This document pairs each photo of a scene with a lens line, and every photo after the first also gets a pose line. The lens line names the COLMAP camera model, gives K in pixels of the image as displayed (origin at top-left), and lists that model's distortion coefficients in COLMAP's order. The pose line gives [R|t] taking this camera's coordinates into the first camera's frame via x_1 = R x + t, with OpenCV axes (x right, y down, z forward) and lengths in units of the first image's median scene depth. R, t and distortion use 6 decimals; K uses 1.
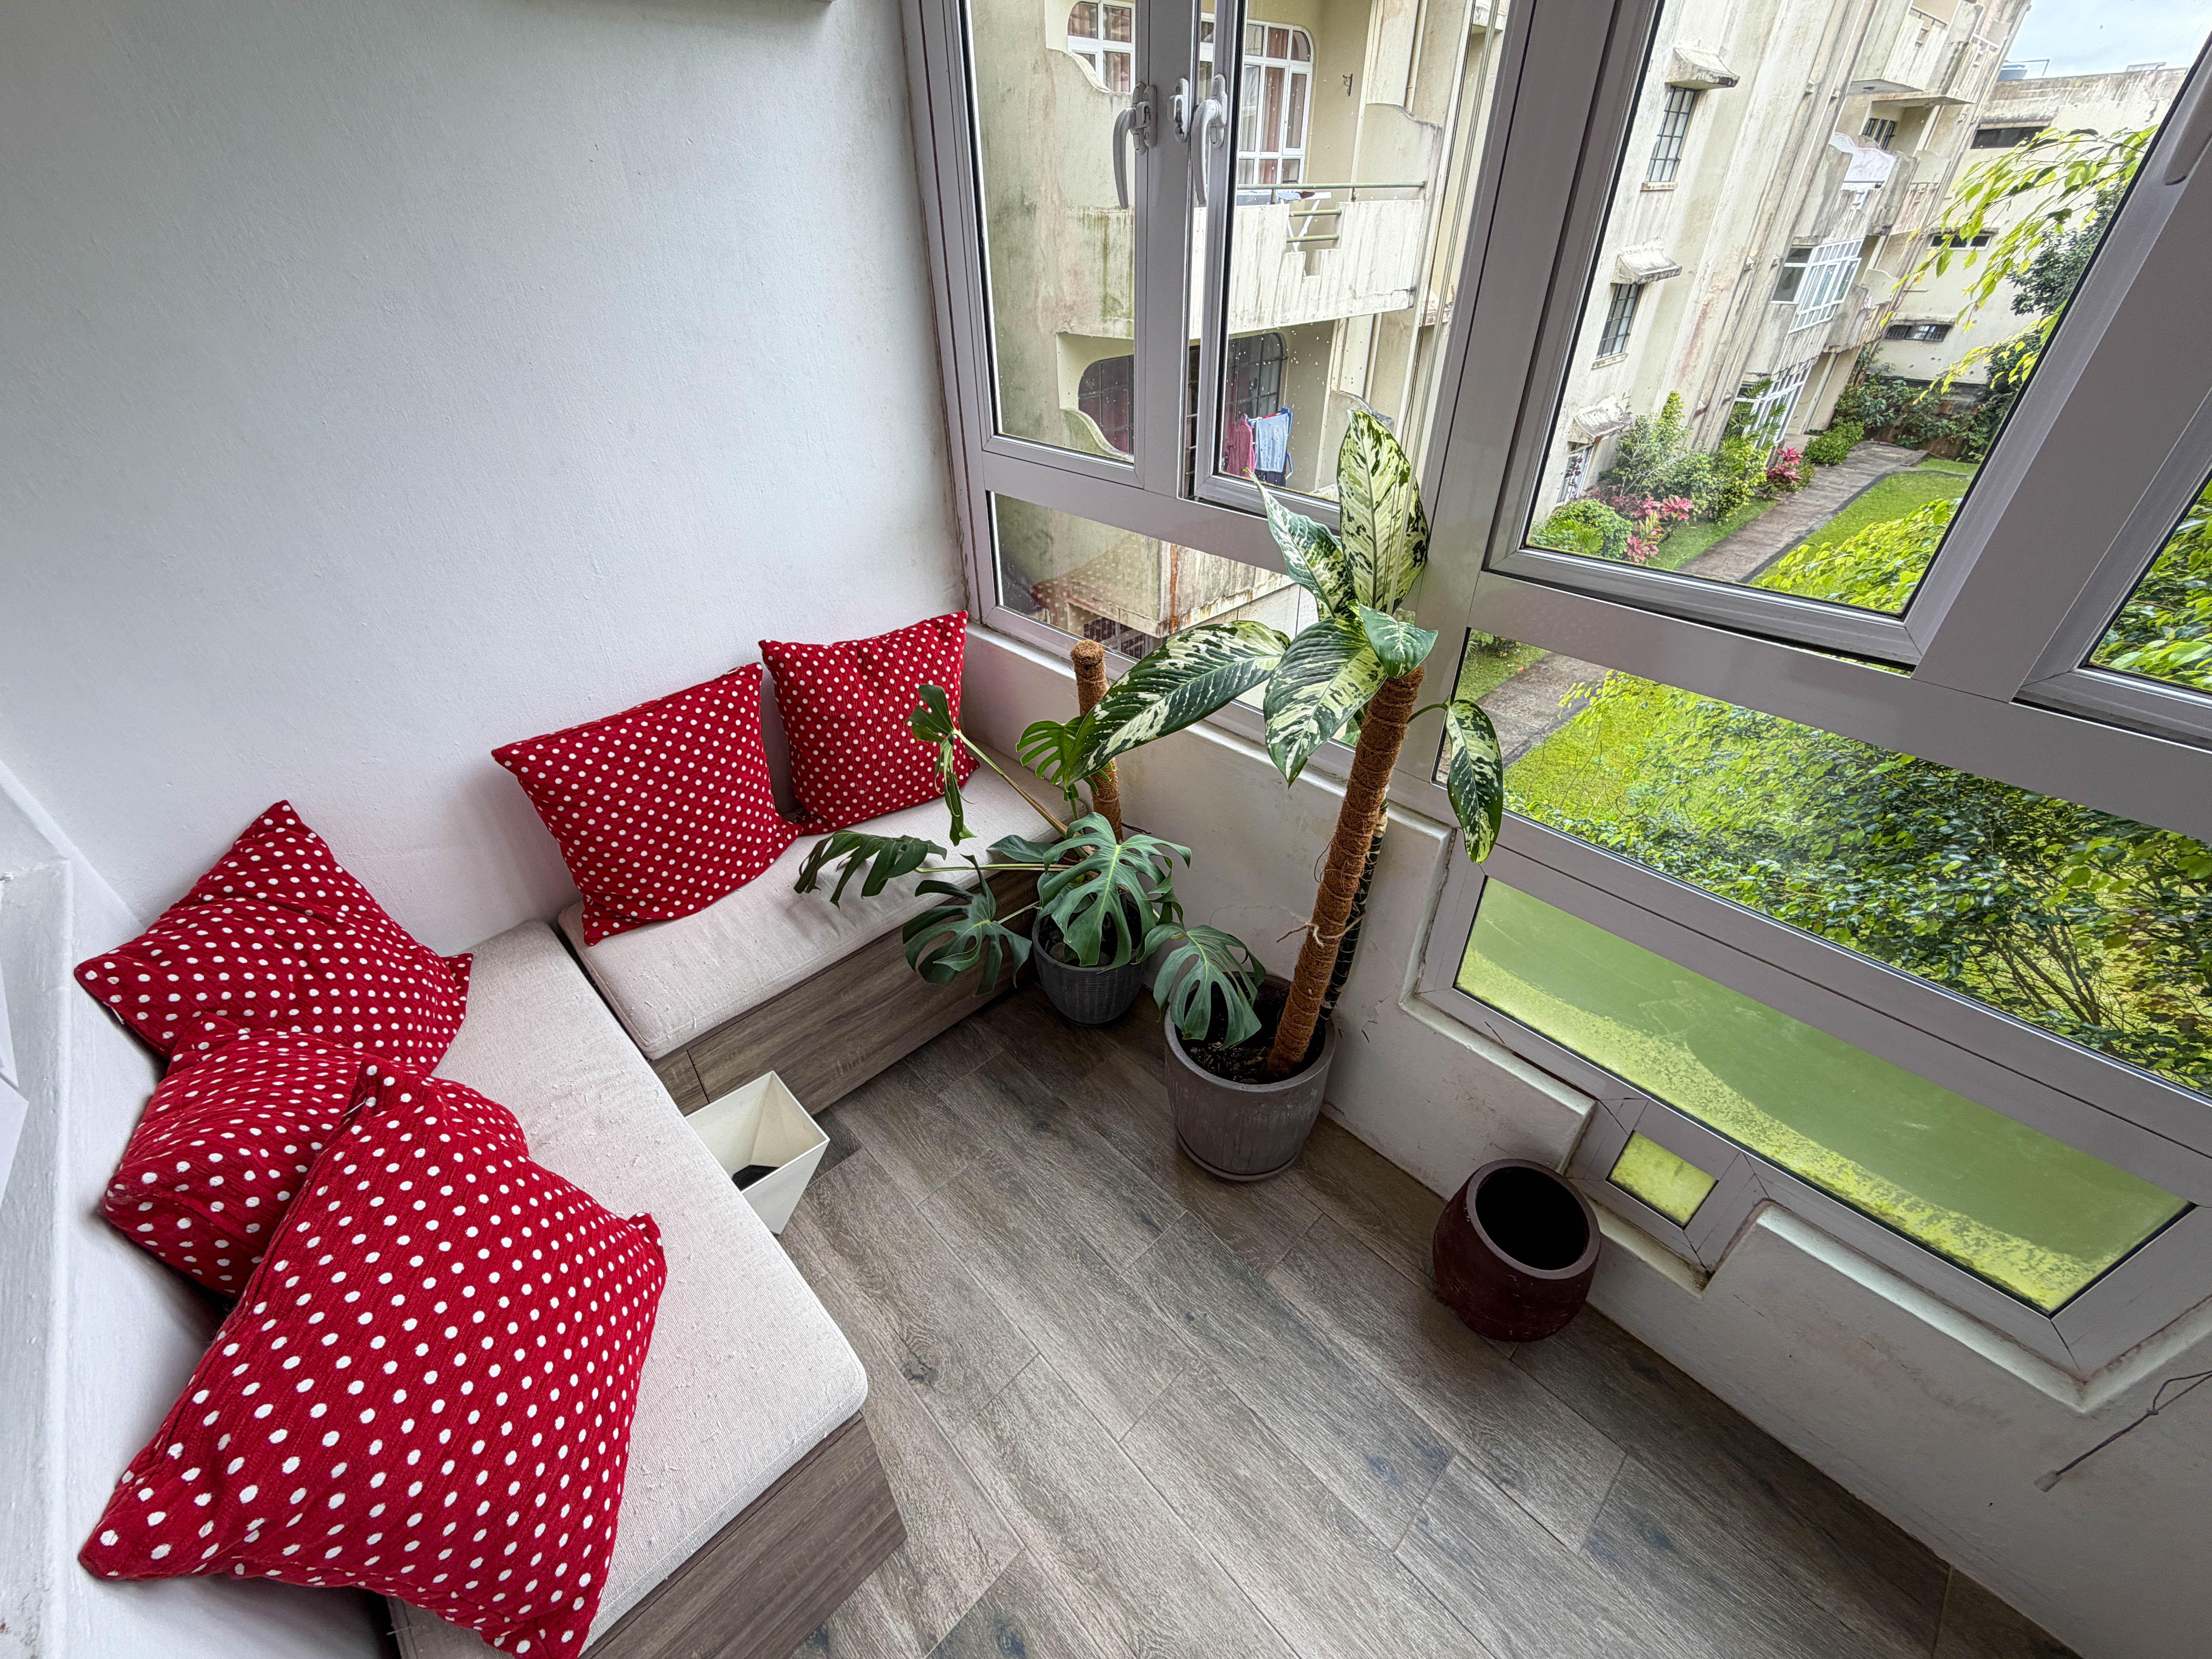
lens RADIAL K [[884.9, 0, 1099.5], [0, 884.9, 828.4], [0, 0, 1]] dist [-0.002183, 0.000839]
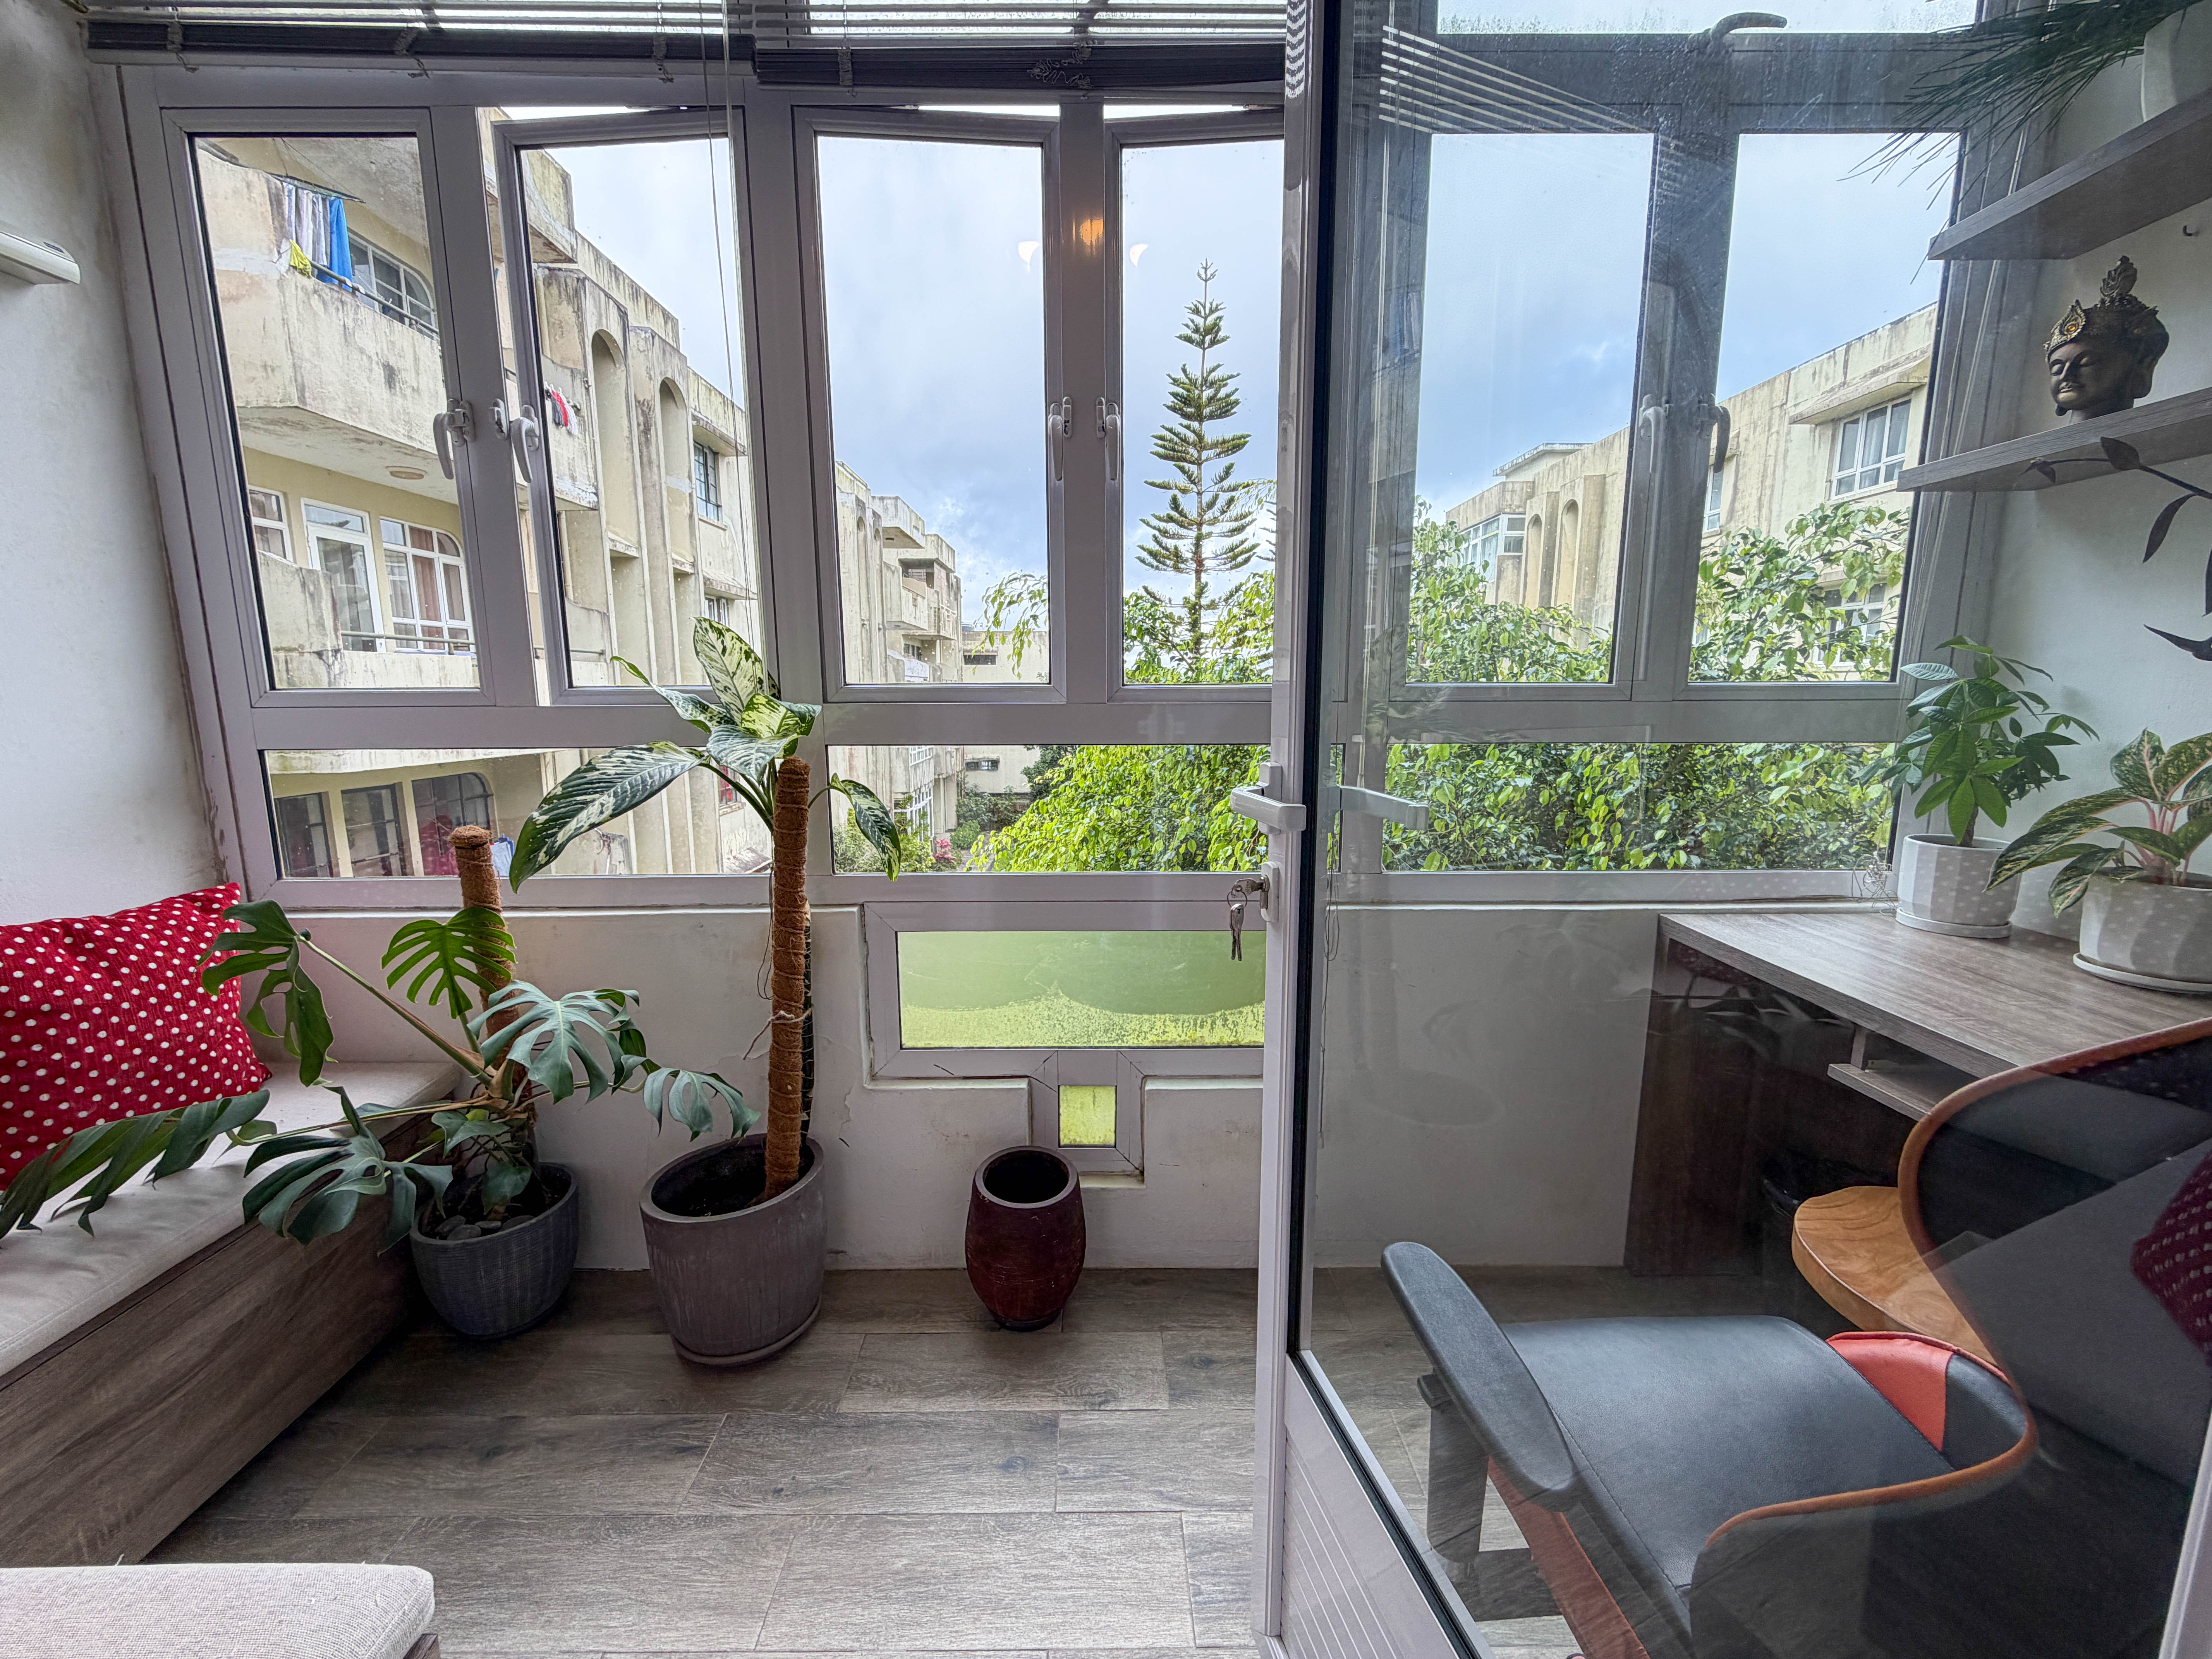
lens RADIAL K [[884.9, 0, 1101.9], [0, 884.9, 832.2], [0, 0, 1]] dist [-0.002183, 0.000839]
pose [[0.684508, -0.099428, 0.722193, -0.240689], [0.416375, 0.866494, -0.275354, 0.360960], [-0.598398, 0.489185, 0.634522, -0.058152]]
